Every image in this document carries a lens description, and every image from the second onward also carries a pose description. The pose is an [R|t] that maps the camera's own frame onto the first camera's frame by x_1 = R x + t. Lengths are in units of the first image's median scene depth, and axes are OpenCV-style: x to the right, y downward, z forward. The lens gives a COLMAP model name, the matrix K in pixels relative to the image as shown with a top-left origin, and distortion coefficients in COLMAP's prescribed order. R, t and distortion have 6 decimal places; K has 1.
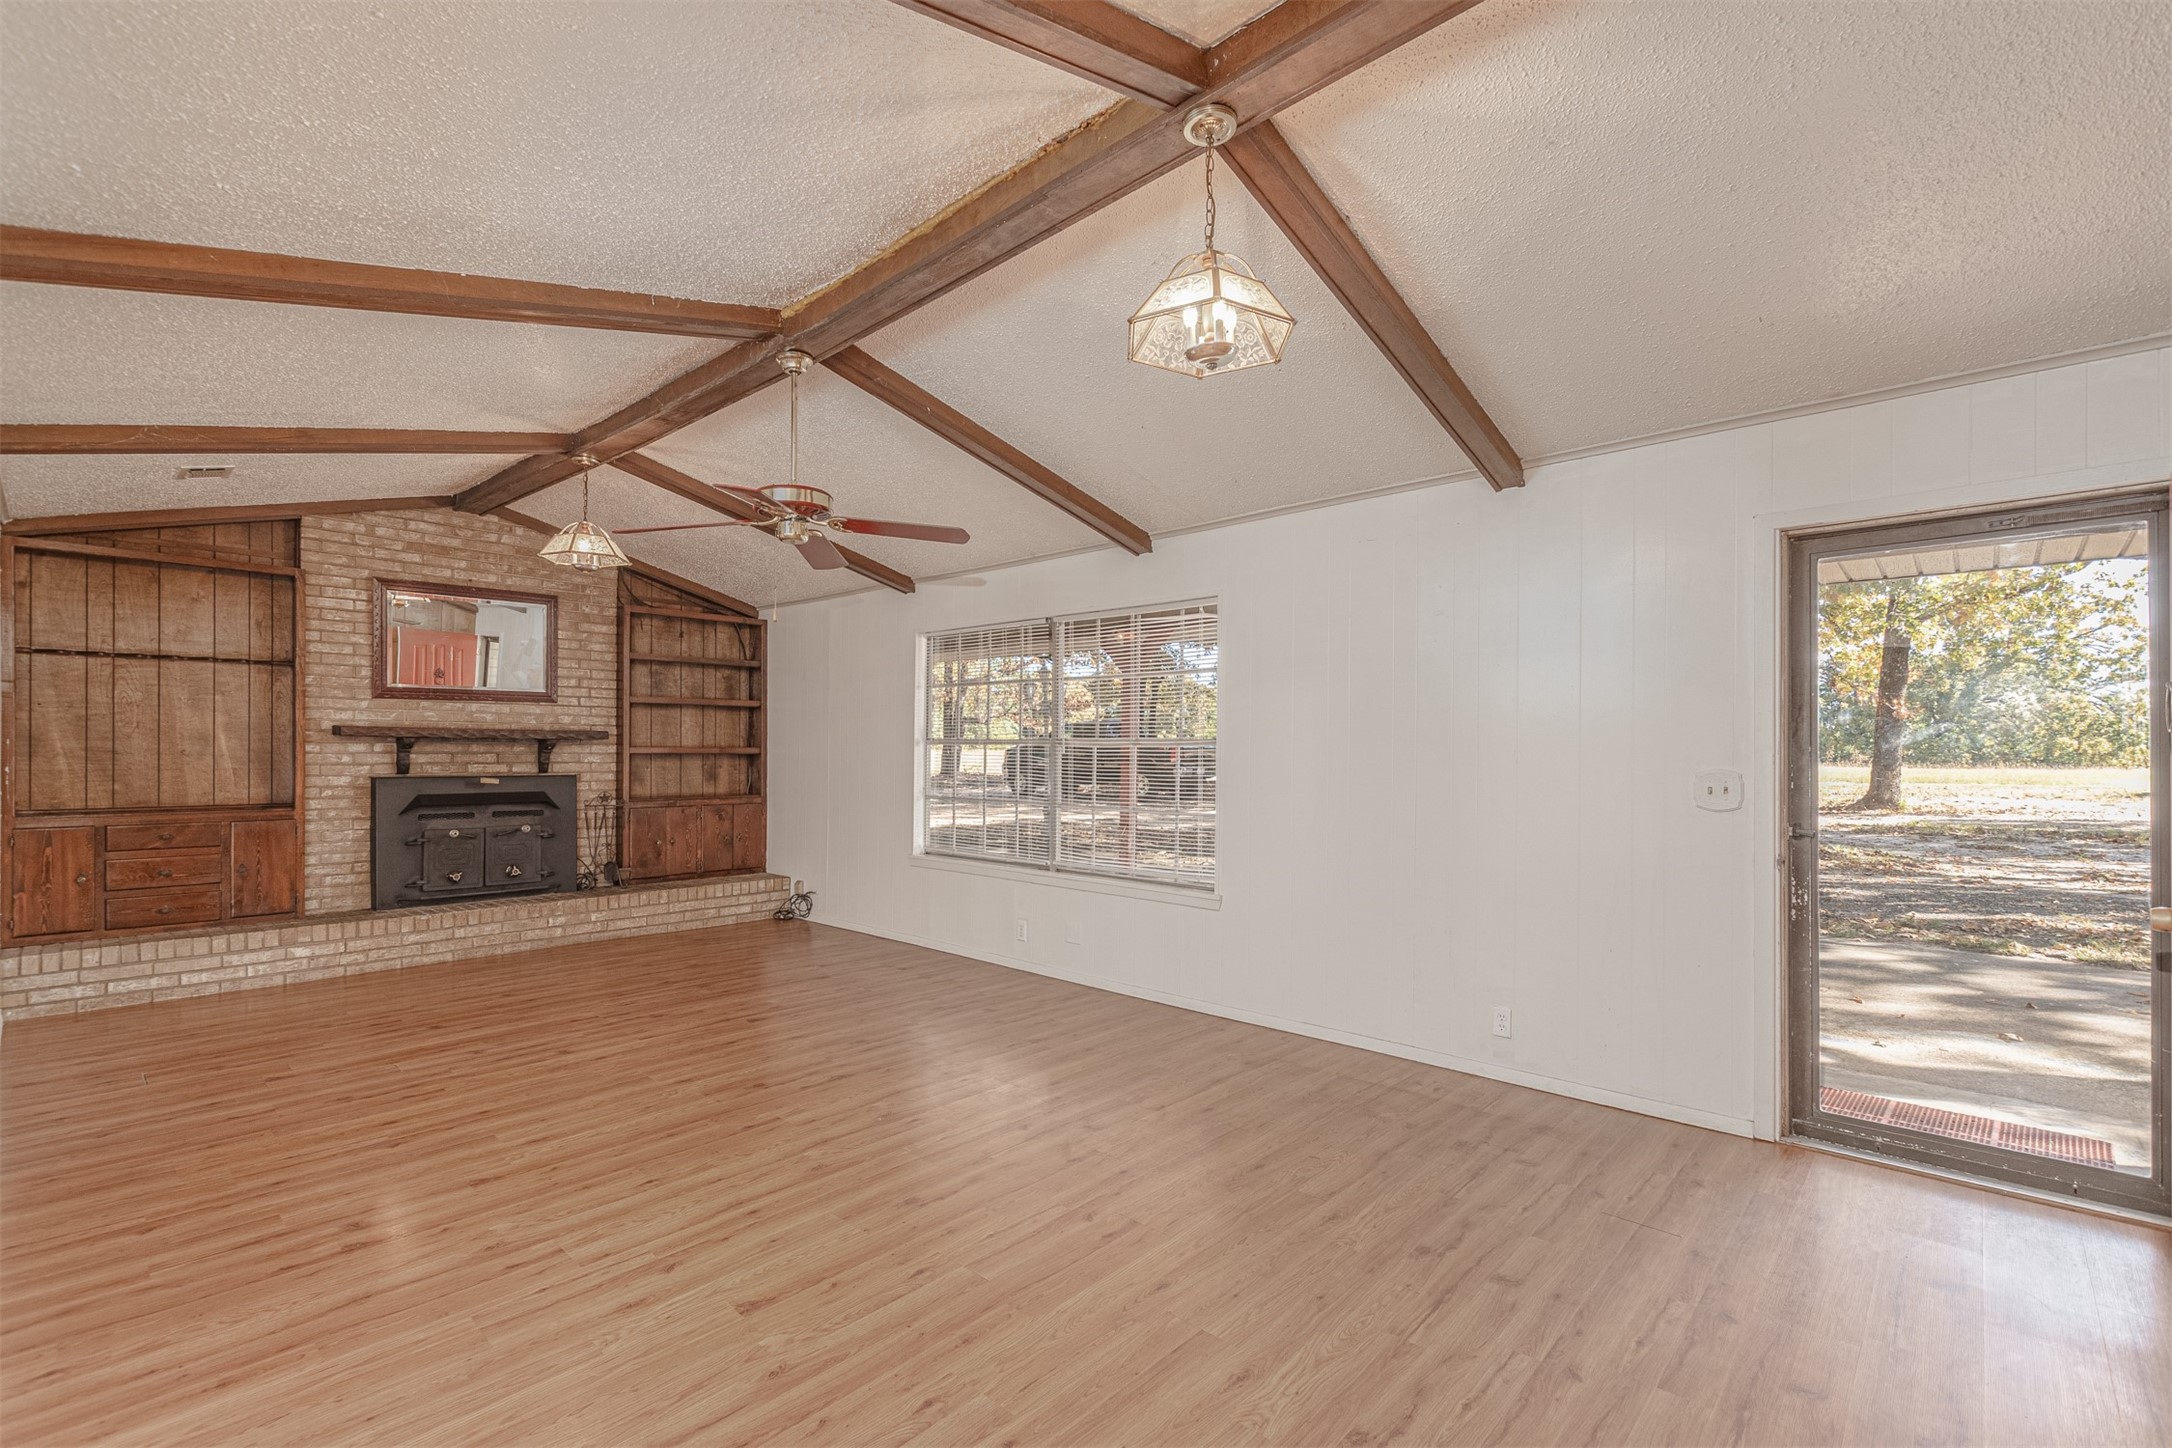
lens RADIAL K [[947.6, 0, 1024.8], [0, 947.6, 744.7], [0, 0, 1]] dist [-0.001359, -0.000654]
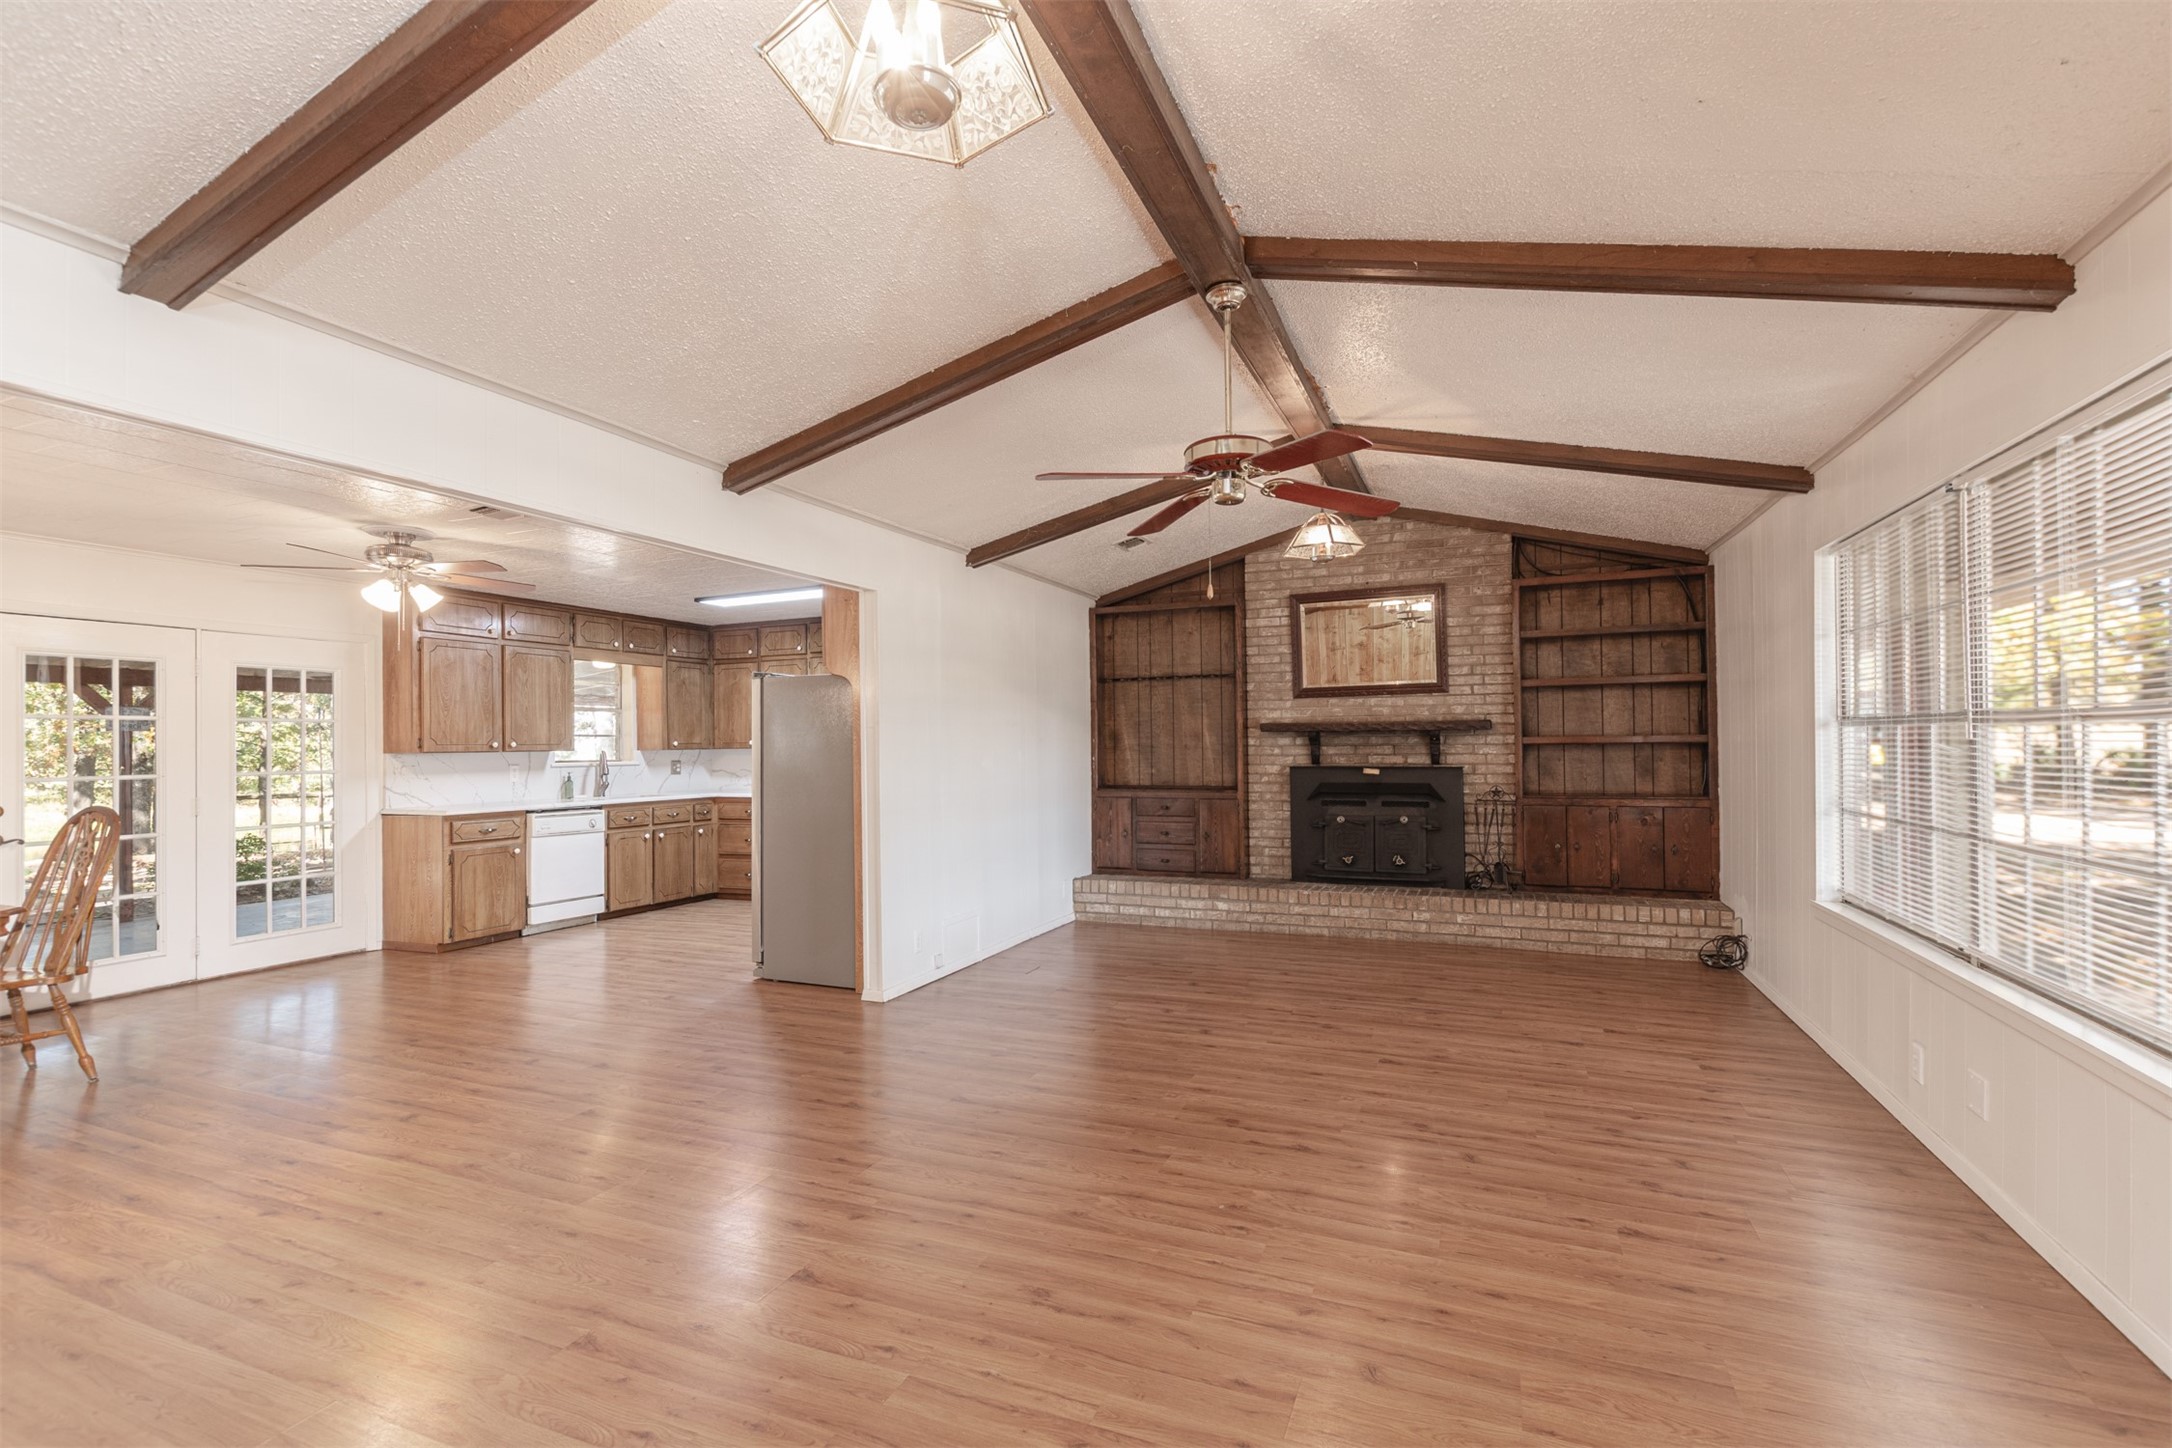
lens RADIAL K [[947.6, 0, 1084.2], [0, 947.6, 728.0], [0, 0, 1]] dist [-0.001359, -0.000654]
pose [[0.389951, -0.022690, -0.920556, 0.284875], [0.017400, 0.999699, -0.017270, 0.002552], [0.920671, -0.009283, 0.390229, 0.307729]]
